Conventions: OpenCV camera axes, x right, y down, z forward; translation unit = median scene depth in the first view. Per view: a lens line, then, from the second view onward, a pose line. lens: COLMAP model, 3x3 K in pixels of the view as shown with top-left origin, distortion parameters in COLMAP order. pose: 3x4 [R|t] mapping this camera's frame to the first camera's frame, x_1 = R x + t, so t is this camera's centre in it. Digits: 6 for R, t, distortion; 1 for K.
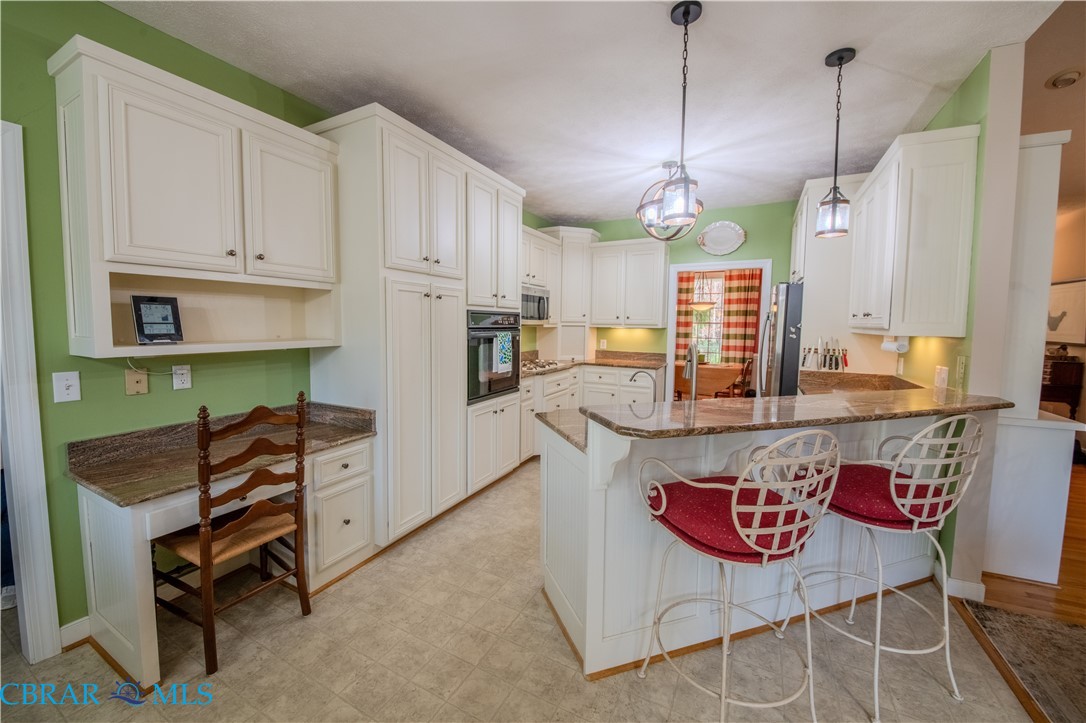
lens RADIAL K [[396.3, 0, 546.7], [0, 396.3, 353.5], [0, 0, 1]] dist [0.039118, -0.026947]
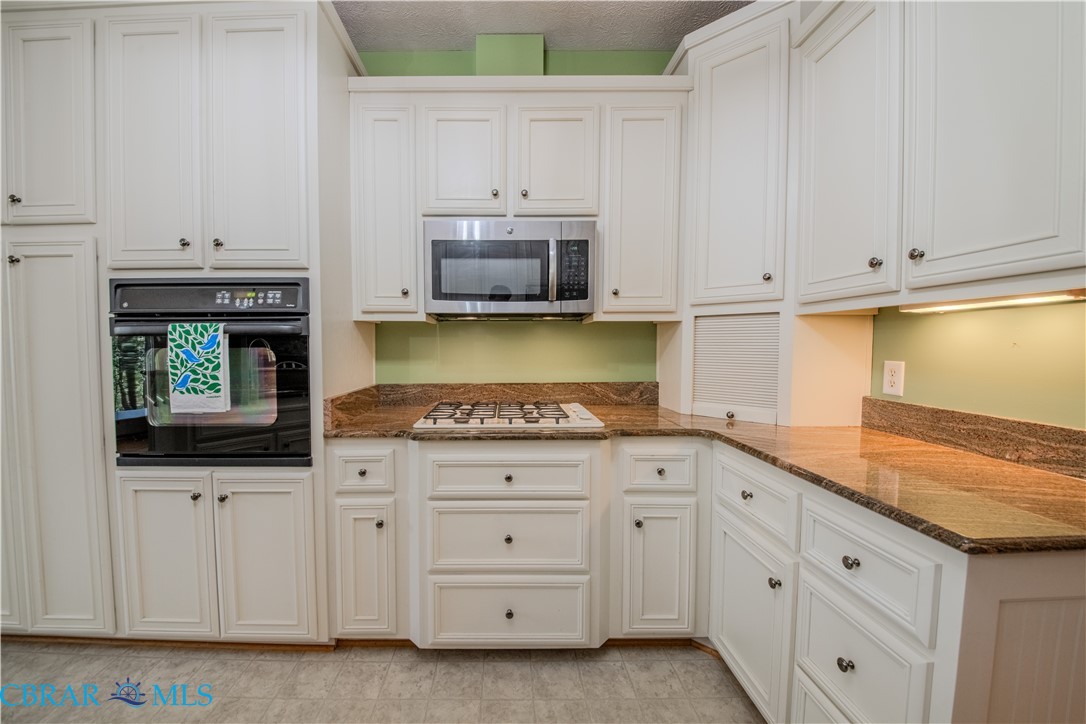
lens RADIAL K [[428.6, 0, 539.7], [0, 428.6, 358.8], [0, 0, 1]] dist [0.019384, -0.020440]
pose [[0.454080, 0.019195, -0.890754, 0.500956], [-0.060397, 0.998131, -0.009279, -0.032428], [0.888911, 0.058012, 0.454391, 1.127679]]
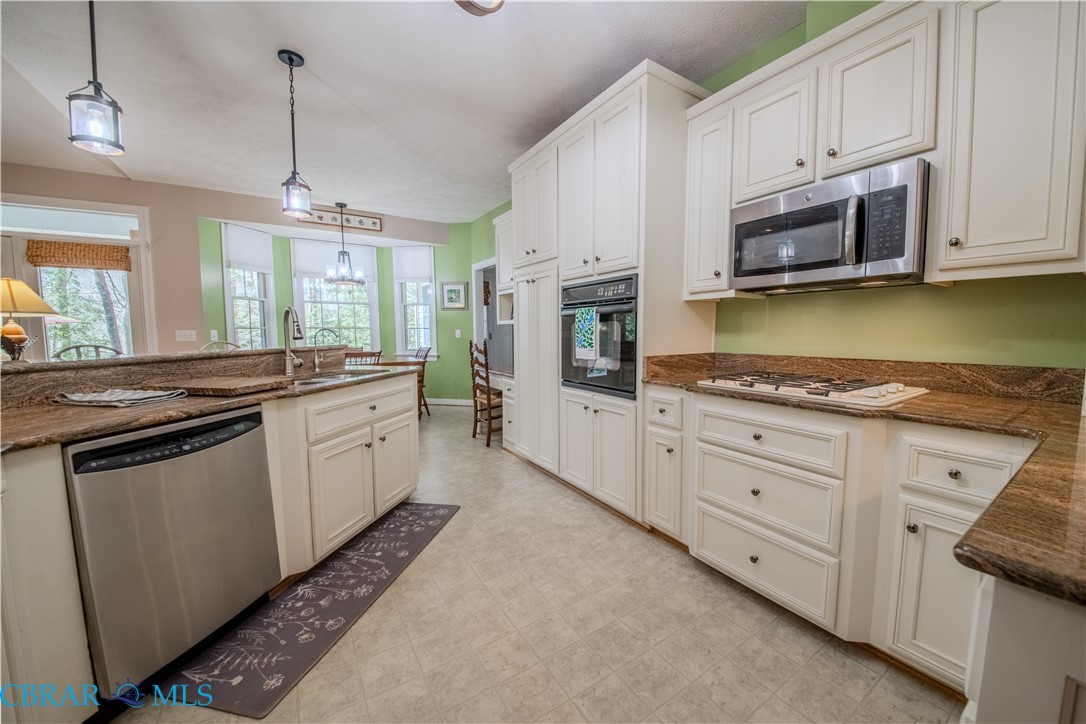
lens RADIAL K [[396.3, 0, 546.7], [0, 396.3, 354.0], [0, 0, 1]] dist [0.039118, -0.026947]
pose [[-0.508578, 0.049585, -0.859587, 0.604355], [-0.062569, 0.993573, 0.094333, -0.031893], [0.858740, 0.101759, -0.502207, 1.335254]]
